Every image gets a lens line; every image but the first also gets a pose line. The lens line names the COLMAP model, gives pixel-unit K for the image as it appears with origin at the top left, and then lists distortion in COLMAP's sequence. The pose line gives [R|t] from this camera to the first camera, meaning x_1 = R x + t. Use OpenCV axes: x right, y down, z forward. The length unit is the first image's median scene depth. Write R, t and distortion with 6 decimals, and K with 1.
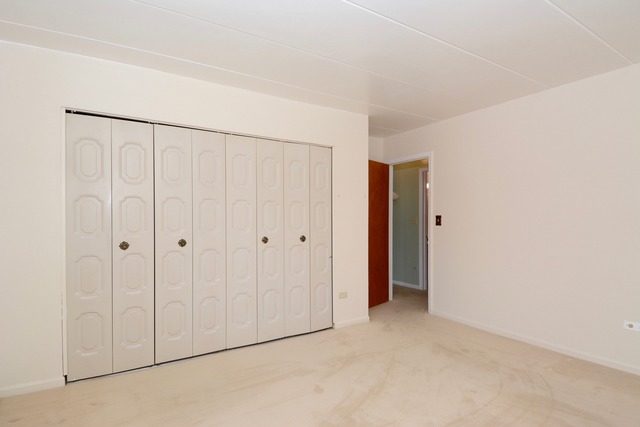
lens RADIAL K [[347.3, 0, 321.2], [0, 347.3, 221.0], [0, 0, 1]] dist [0.001524, -0.000272]
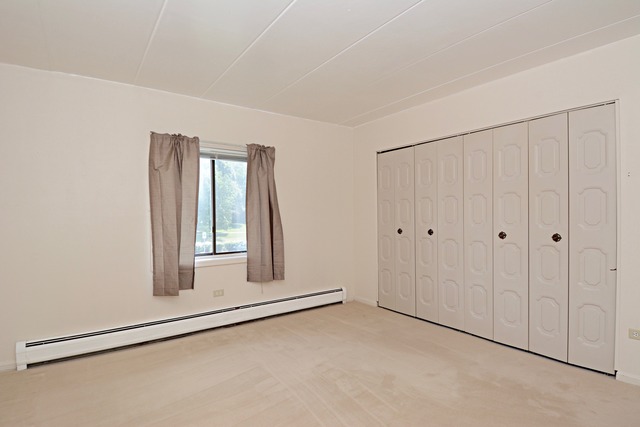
lens RADIAL K [[330.9, 0, 315.6], [0, 330.9, 219.1], [0, 0, 1]] dist [0.045067, -0.046399]
pose [[0.035019, 0.014226, -0.999285, 0.670672], [0.005157, 0.999883, 0.014416, -0.003450], [0.999373, -0.005658, 0.034941, 0.438900]]
